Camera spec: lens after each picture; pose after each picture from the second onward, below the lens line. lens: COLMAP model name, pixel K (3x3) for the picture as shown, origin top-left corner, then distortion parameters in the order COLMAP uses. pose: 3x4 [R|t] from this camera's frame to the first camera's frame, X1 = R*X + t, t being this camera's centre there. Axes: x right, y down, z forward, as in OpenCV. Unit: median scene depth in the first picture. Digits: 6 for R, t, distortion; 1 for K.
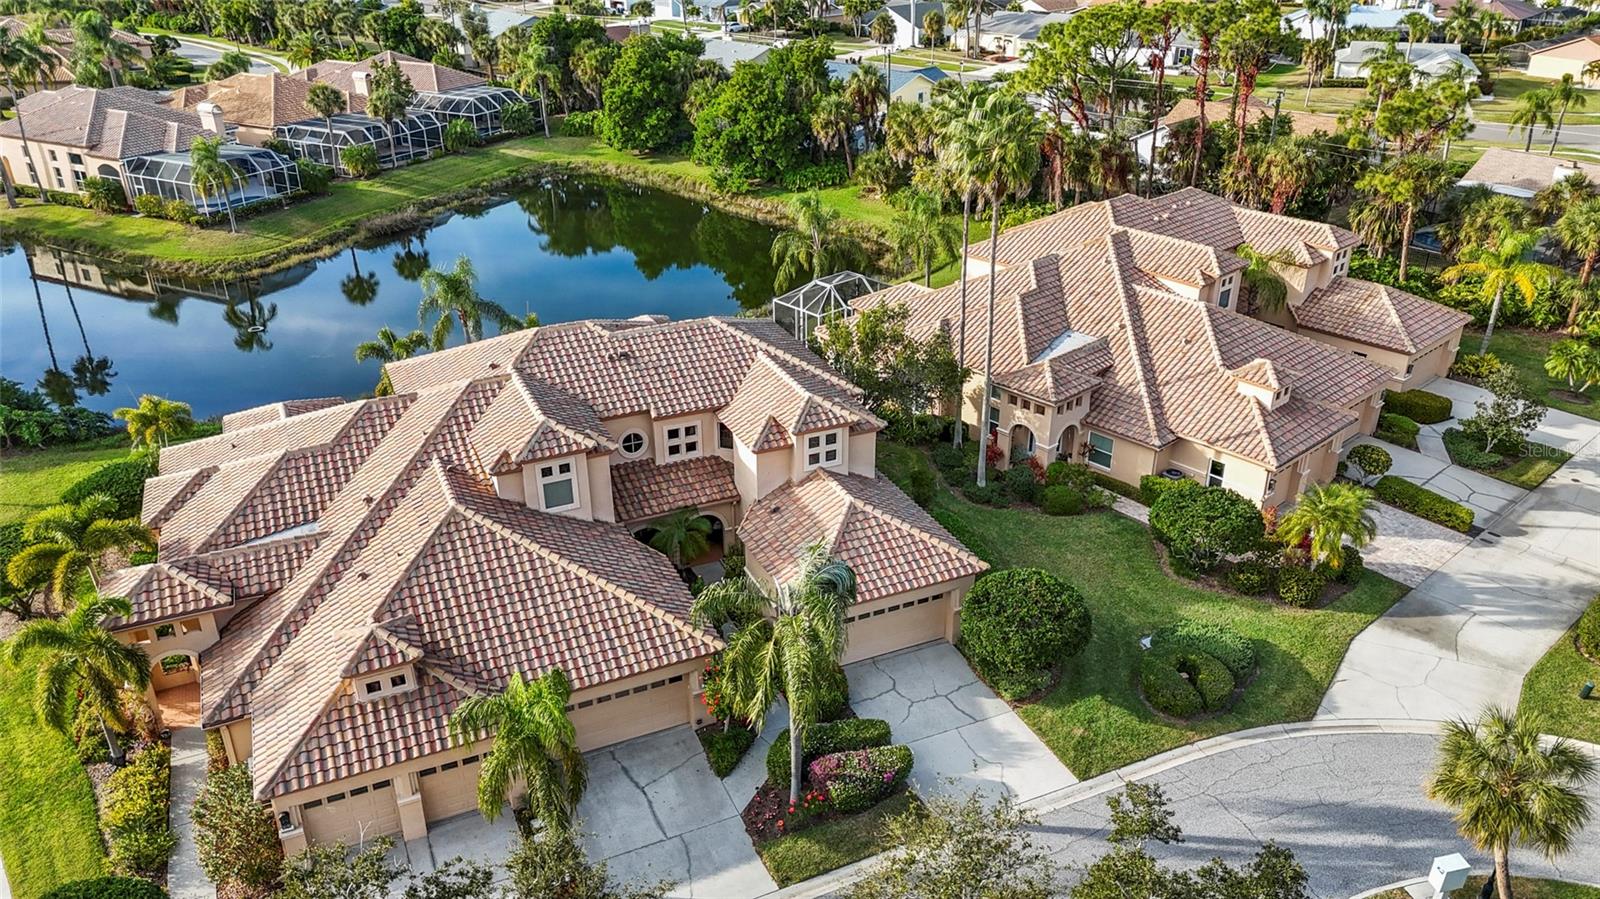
lens RADIAL K [[1168.4, 0, 800.0], [0, 1168.4, 449.5], [0, 0, 1]] dist [0.109425, -0.122250]
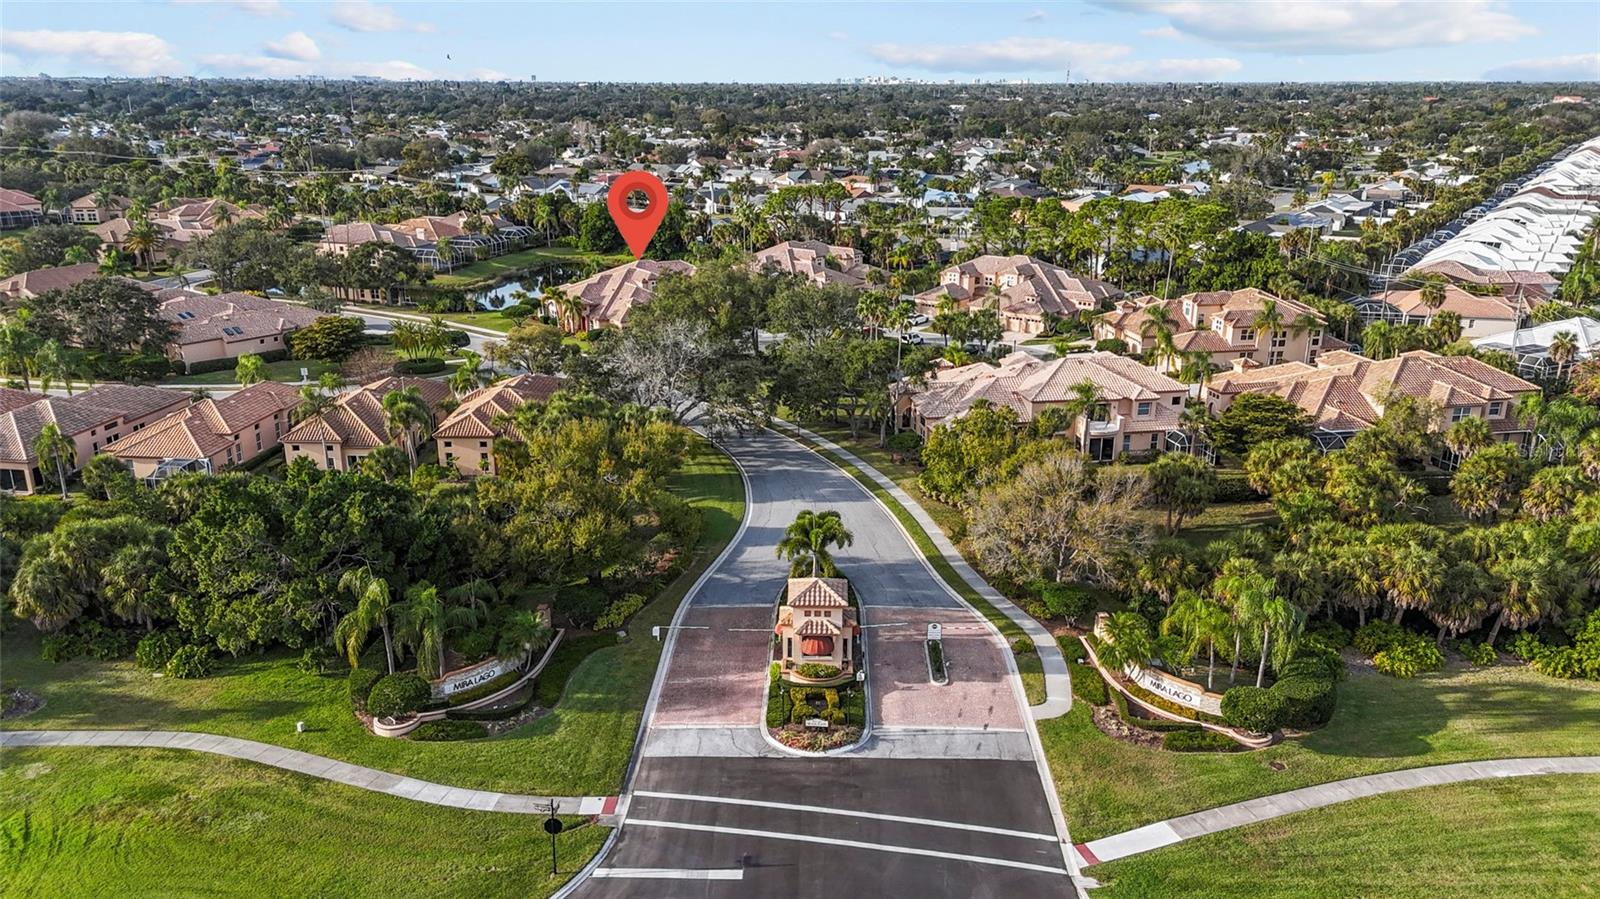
lens RADIAL K [[1168.4, 0, 800.0], [0, 1168.4, 449.5], [0, 0, 1]] dist [0.109425, -0.122250]
pose [[0.984037, -0.042269, 0.172870, -0.440201], [0.067760, 0.987207, -0.144330, 1.248442], [-0.164558, 0.153740, 0.974312, -3.141308]]
